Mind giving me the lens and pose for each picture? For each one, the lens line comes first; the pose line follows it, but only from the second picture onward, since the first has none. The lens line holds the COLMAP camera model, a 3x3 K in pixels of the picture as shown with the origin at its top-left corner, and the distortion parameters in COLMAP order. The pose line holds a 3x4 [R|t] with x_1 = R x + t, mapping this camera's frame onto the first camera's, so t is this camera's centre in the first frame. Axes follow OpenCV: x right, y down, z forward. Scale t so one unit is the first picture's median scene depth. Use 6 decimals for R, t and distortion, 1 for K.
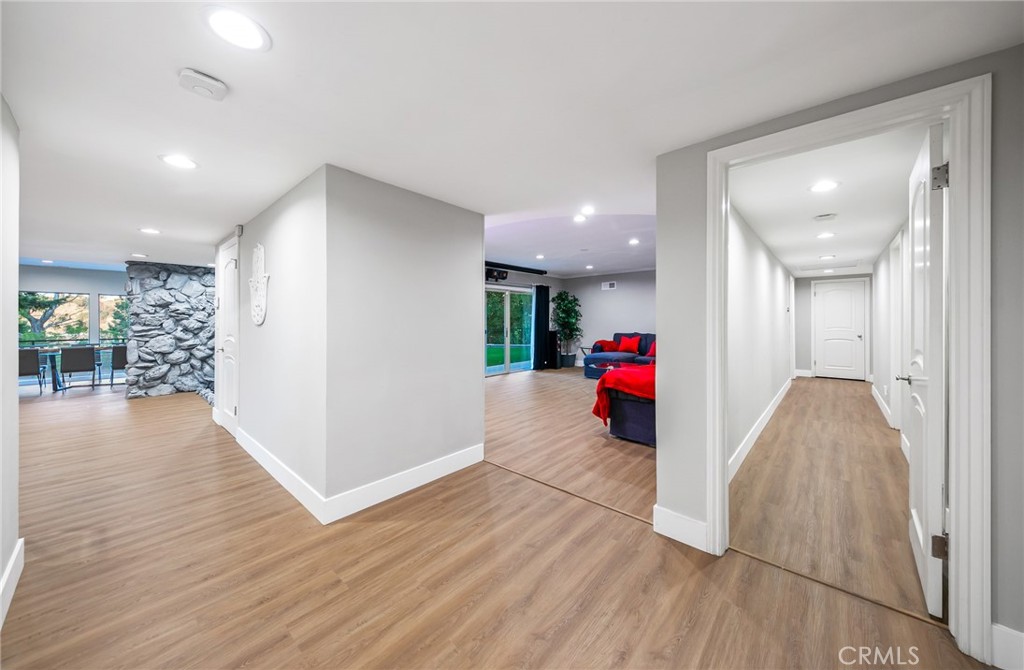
lens RADIAL K [[362.1, 0, 515.9], [0, 362.1, 321.4], [0, 0, 1]] dist [0.000001, -0.000053]
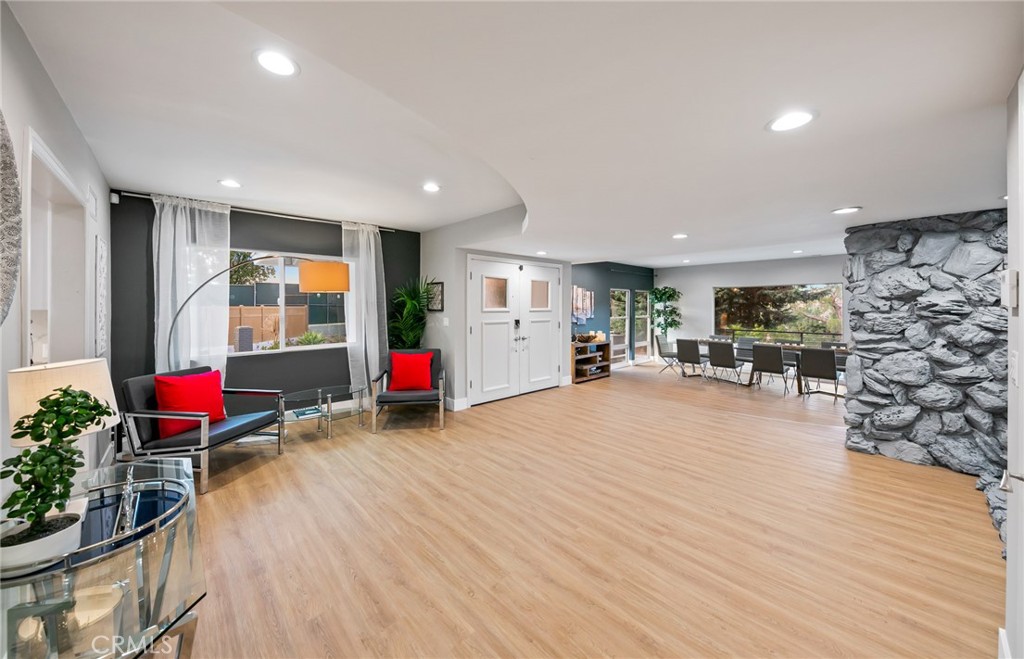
lens RADIAL K [[361.3, 0, 520.5], [0, 361.3, 304.3], [0, 0, 1]] dist [-0.001257, -0.000360]
pose [[-0.091602, -0.005128, -0.995782, -0.372976], [-0.001409, 0.999986, -0.005020, -0.029381], [0.995795, 0.000943, -0.091608, 0.463378]]
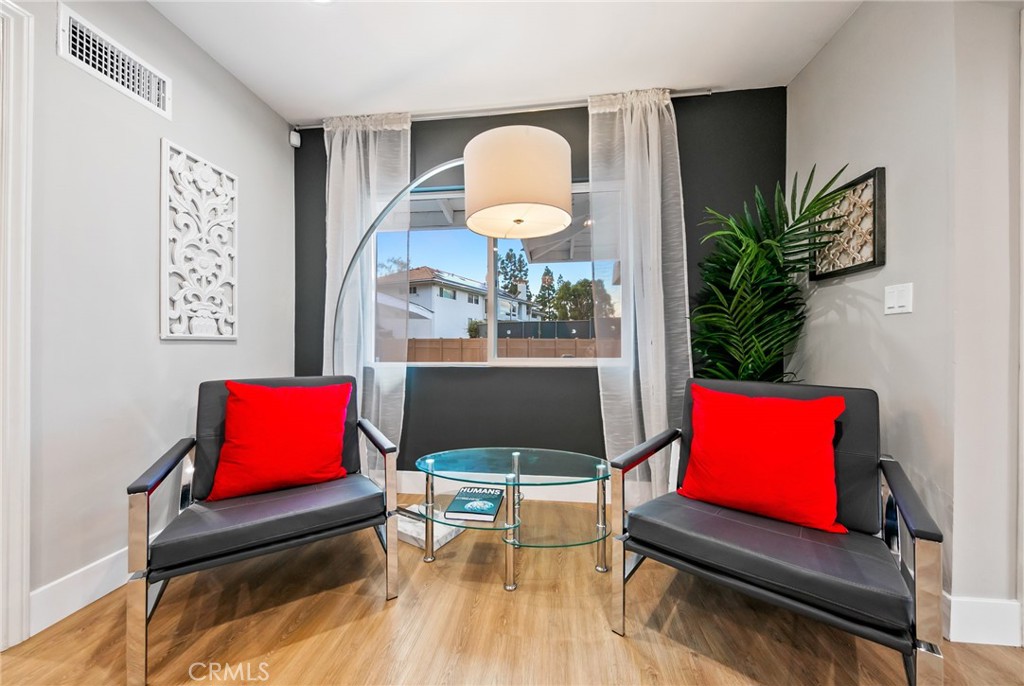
lens RADIAL K [[365.5, 0, 511.7], [0, 365.5, 339.8], [0, 0, 1]] dist [0.024097, 0.000028]
pose [[-0.833004, -0.004131, -0.553252, -0.817333], [-0.002241, 0.999989, -0.004092, 0.033134], [0.553263, -0.002169, -0.833004, 0.288303]]
